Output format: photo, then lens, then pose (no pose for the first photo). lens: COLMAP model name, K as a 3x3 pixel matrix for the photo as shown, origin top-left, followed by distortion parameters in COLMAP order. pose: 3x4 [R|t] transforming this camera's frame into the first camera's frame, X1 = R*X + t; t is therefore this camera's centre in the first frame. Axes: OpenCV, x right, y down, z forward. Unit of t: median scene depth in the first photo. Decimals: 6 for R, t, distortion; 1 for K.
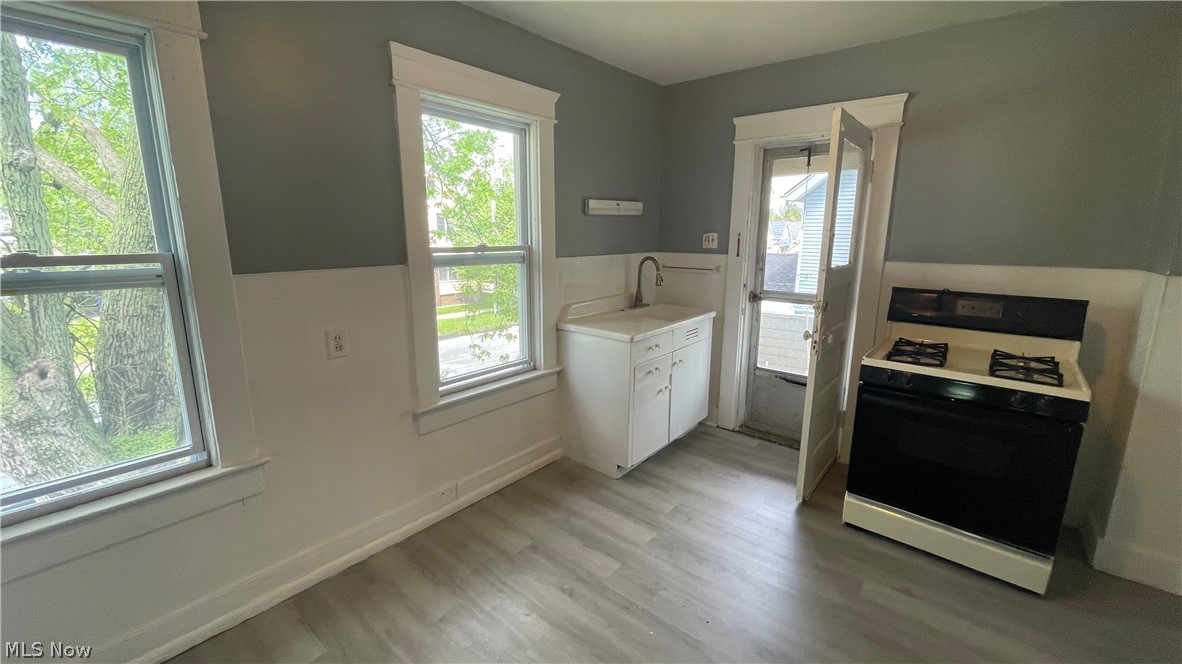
lens RADIAL K [[484.1, 0, 595.0], [0, 484.1, 326.3], [0, 0, 1]] dist [-0.000360, -0.000209]
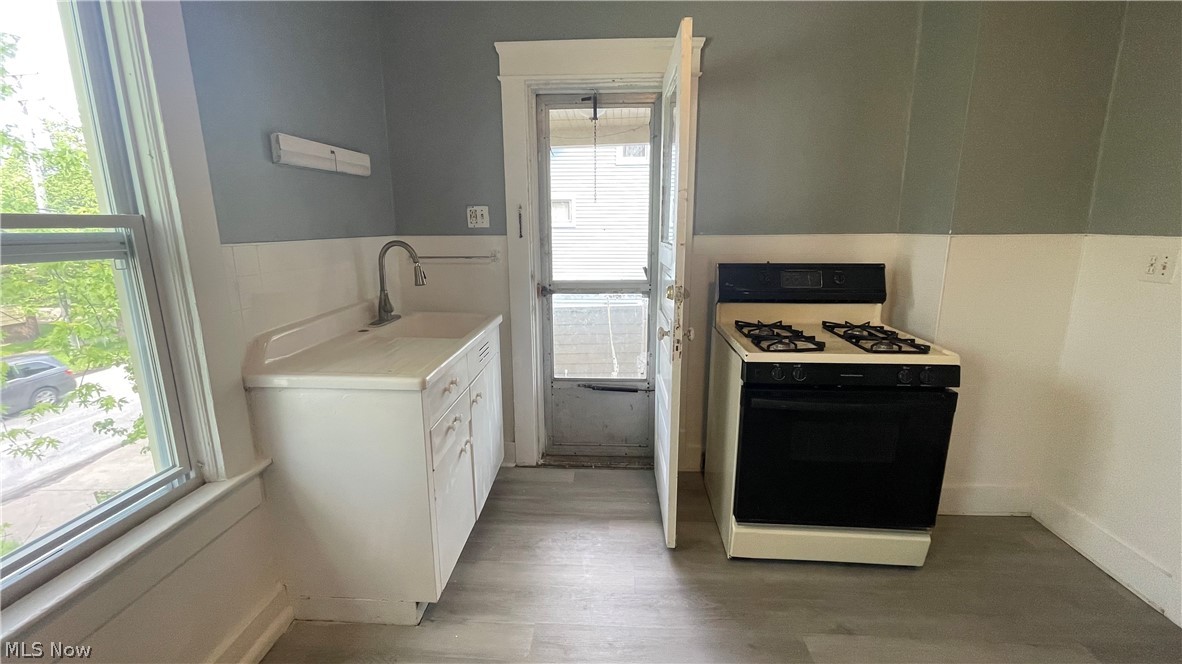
lens RADIAL K [[484.1, 0, 595.0], [0, 484.1, 326.3], [0, 0, 1]] dist [-0.000360, -0.000209]
pose [[0.805452, -0.131886, 0.577801, -0.065558], [0.126333, 0.990725, 0.050031, -0.036009], [-0.579040, 0.032698, 0.814643, 0.373512]]
